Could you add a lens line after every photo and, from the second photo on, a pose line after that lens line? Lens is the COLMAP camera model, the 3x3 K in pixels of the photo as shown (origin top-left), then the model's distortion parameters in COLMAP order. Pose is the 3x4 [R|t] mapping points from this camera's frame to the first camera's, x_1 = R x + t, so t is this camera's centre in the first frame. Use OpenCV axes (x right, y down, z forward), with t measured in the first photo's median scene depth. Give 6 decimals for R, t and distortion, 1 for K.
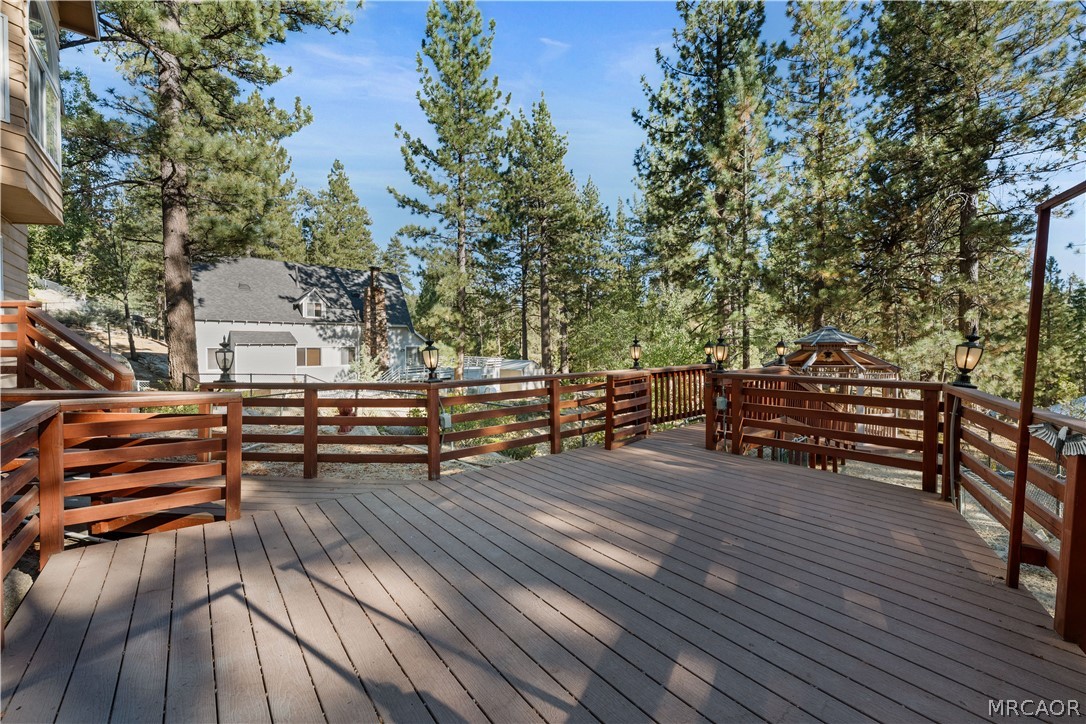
lens RADIAL K [[426.6, 0, 543.7], [0, 426.6, 354.6], [0, 0, 1]] dist [-0.002922, 0.000282]
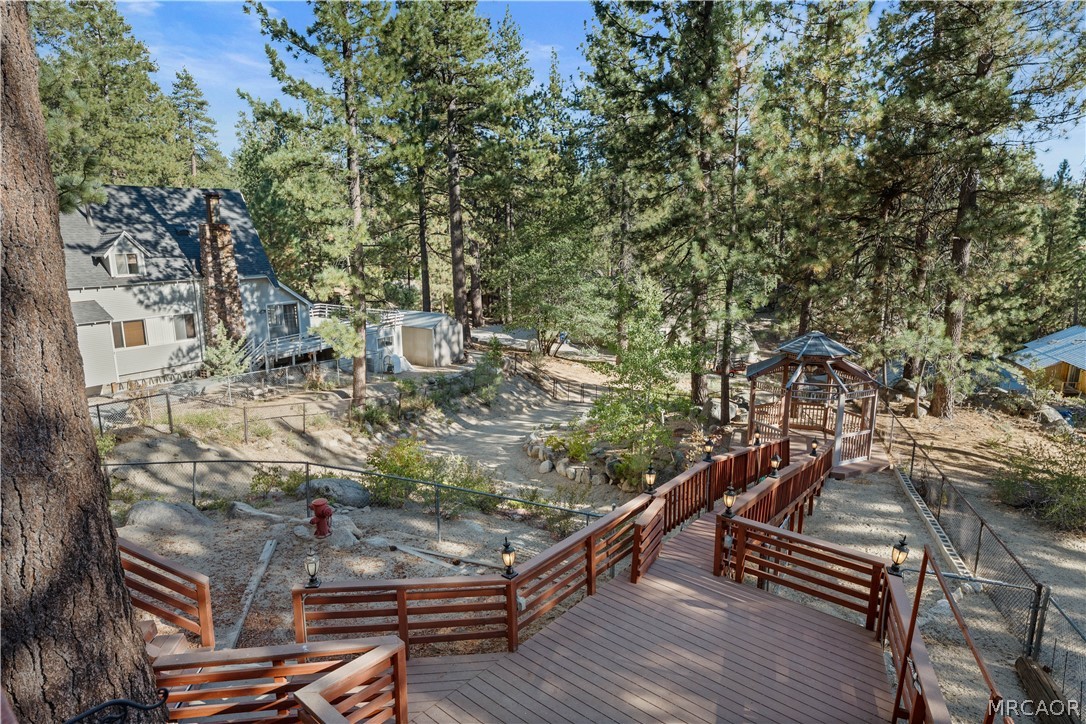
lens RADIAL K [[611.2, 0, 549.0], [0, 611.2, 365.8], [0, 0, 1]] dist [-0.004539, -0.001259]
pose [[0.982722, -0.035323, 0.181688, -0.060530], [0.002394, 0.983964, 0.178350, -0.111223], [-0.185075, -0.174833, 0.967047, -0.076859]]
